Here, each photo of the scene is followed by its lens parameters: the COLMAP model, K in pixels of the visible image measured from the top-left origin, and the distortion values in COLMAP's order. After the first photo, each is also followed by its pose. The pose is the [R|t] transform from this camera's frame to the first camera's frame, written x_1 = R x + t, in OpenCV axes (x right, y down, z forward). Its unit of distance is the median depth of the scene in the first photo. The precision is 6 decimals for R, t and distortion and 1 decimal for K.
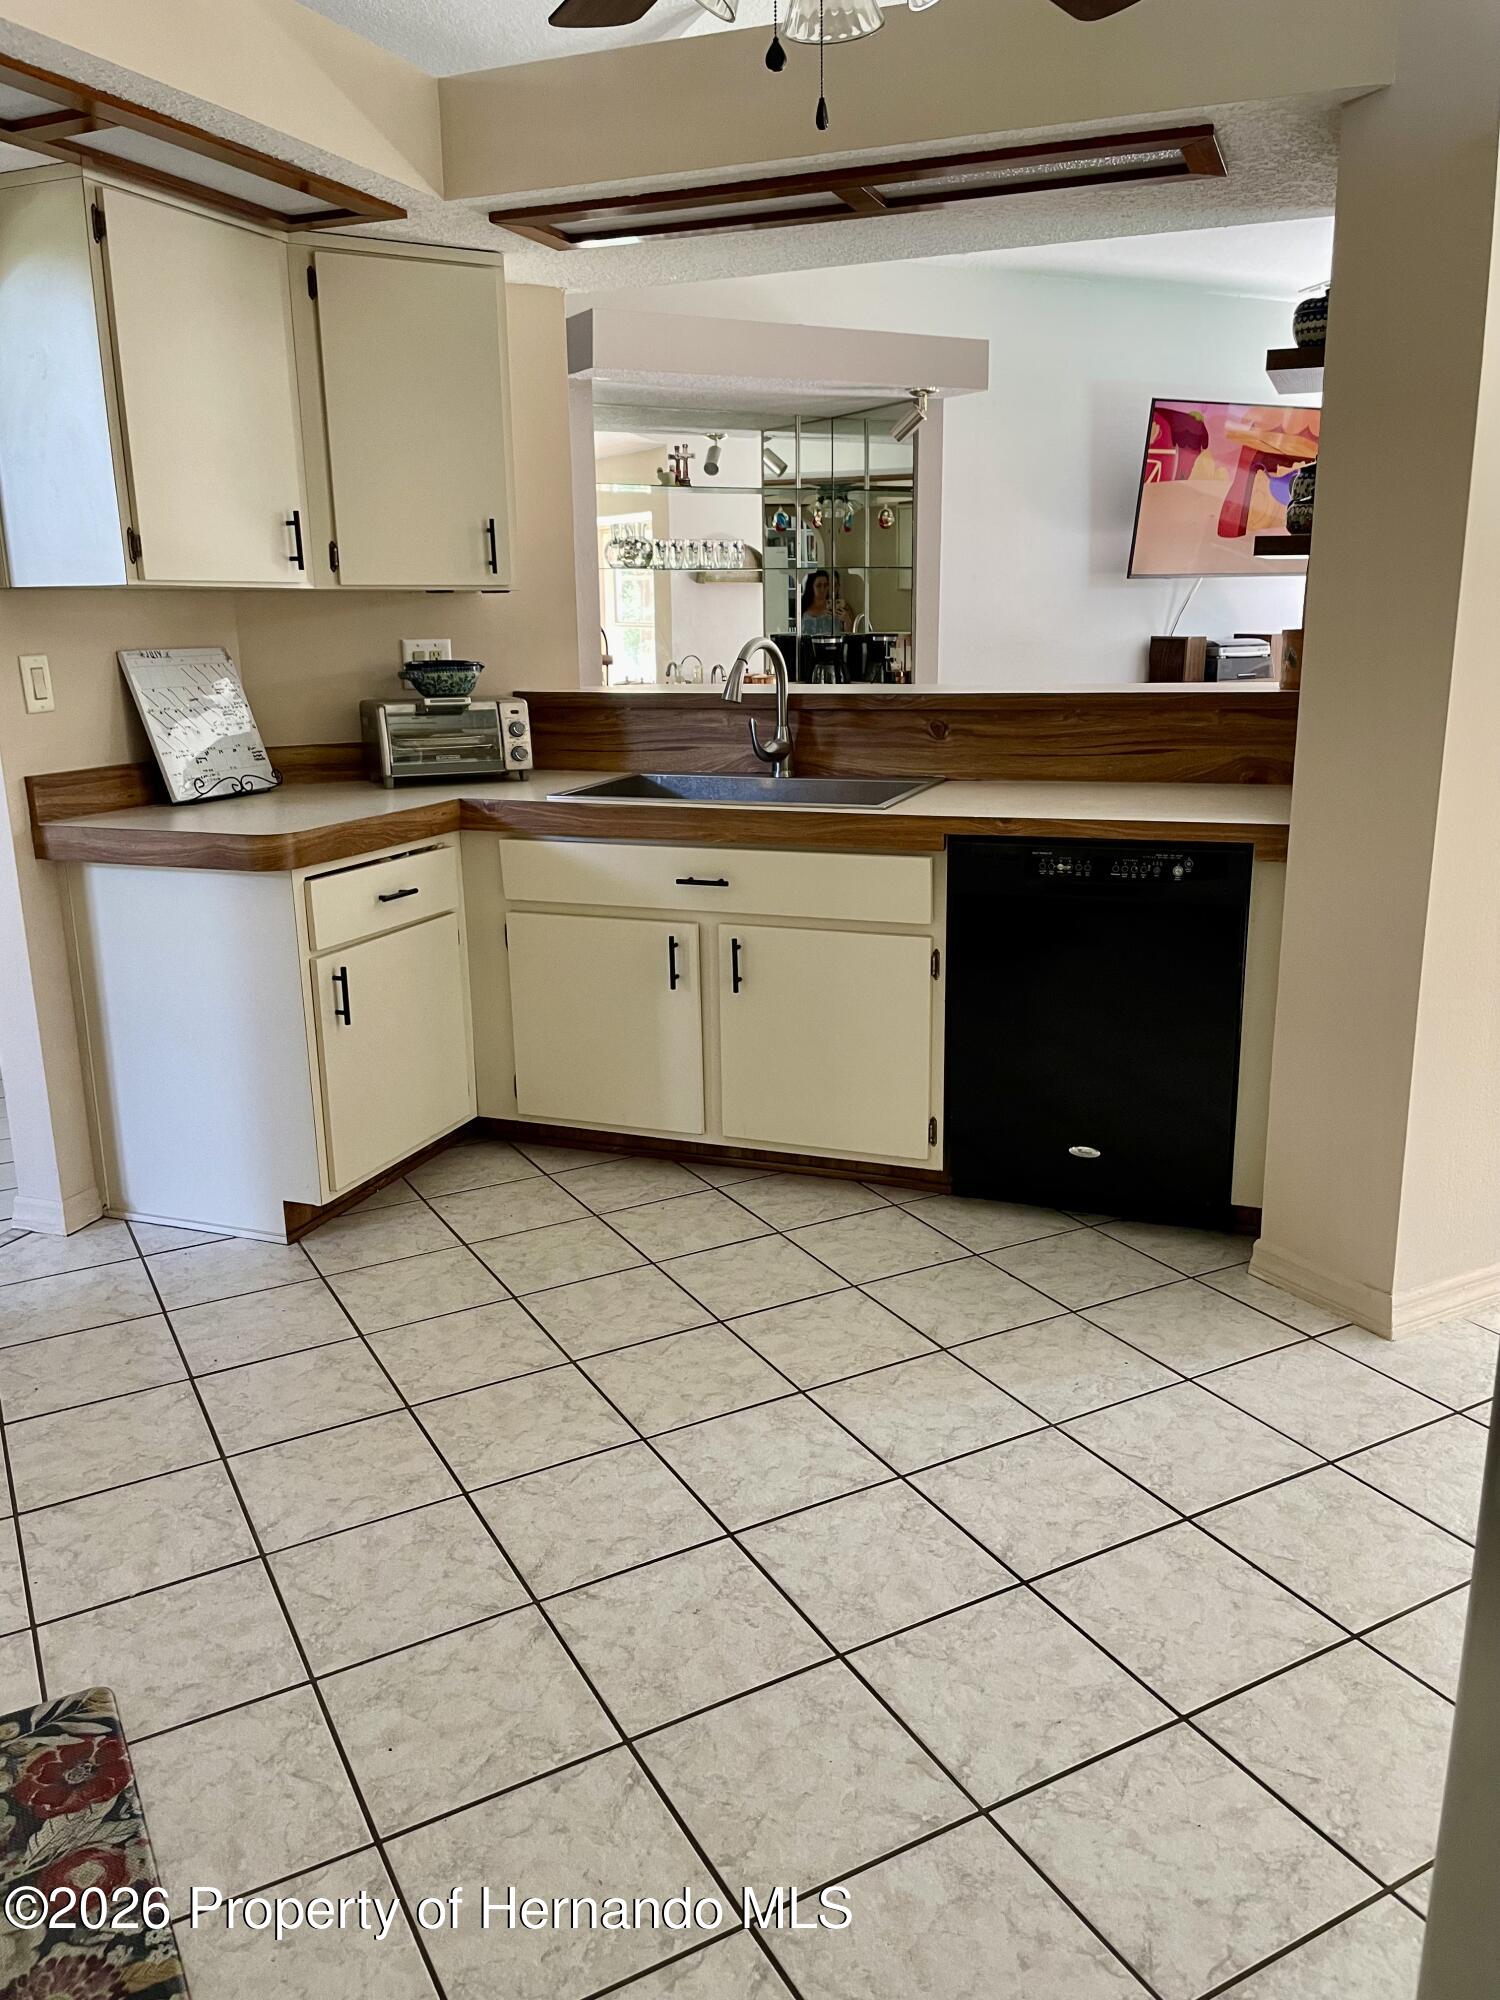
lens RADIAL K [[1509.8, 0, 796.3], [0, 1509.8, 978.2], [0, 0, 1]] dist [0.060562, -0.027688]
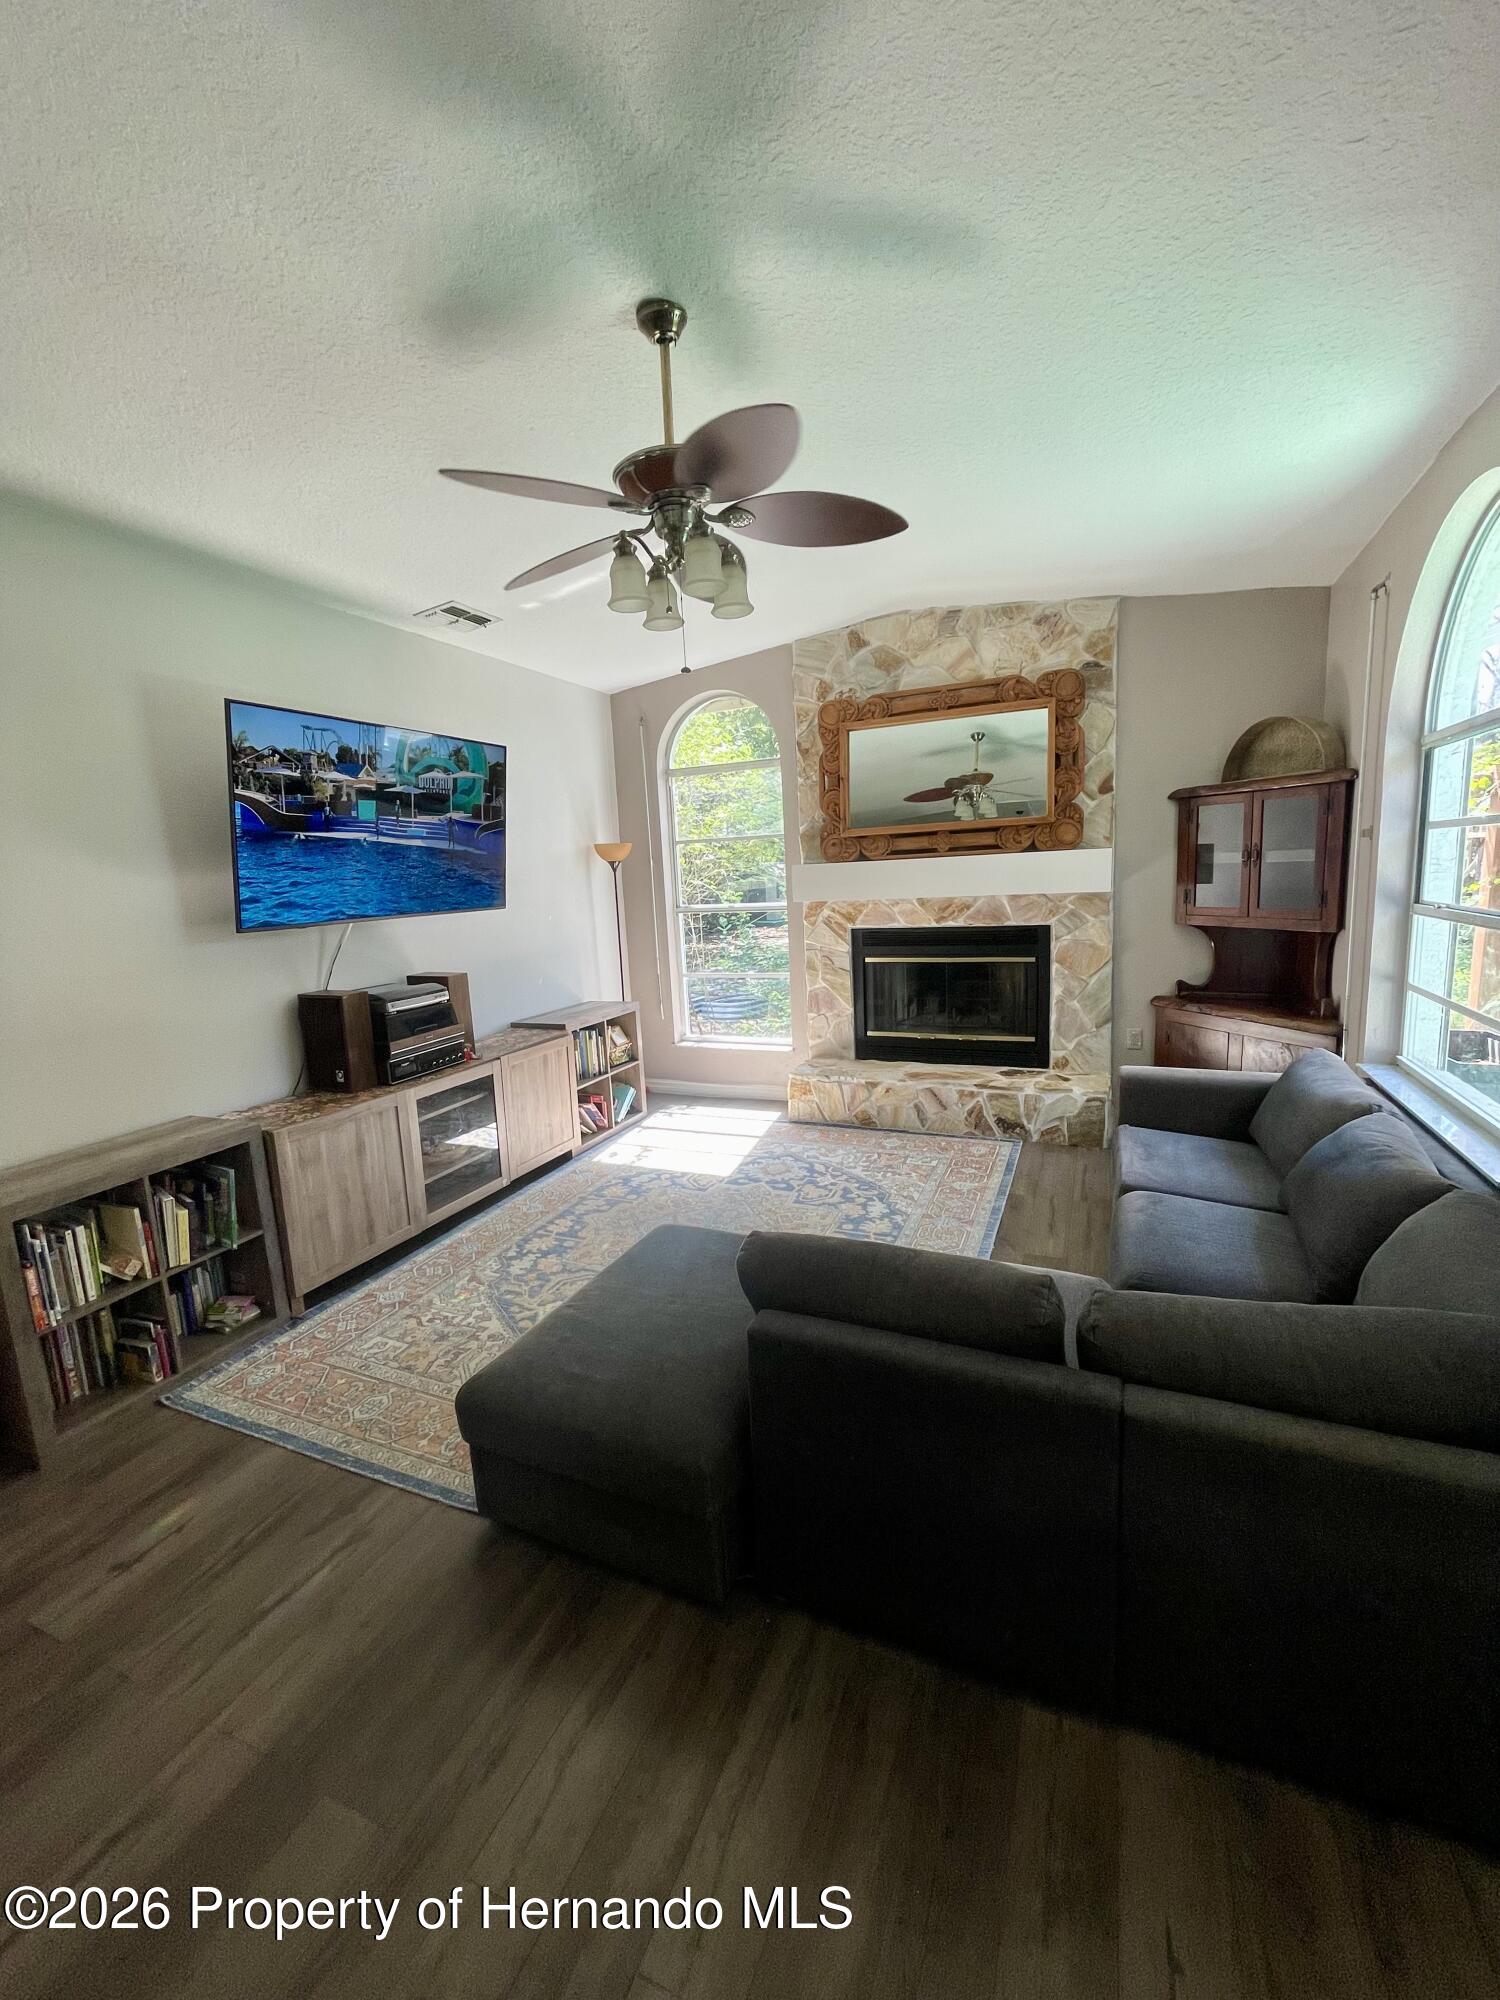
lens RADIAL K [[805.1, 0, 752.2], [0, 805.1, 995.1], [0, 0, 1]] dist [-0.007066, 0.001450]
pose [[0.801404, -0.113304, 0.587294, 0.354041], [0.176719, 0.982912, -0.051518, -0.320197], [-0.571421, 0.145073, 0.807732, 1.031824]]
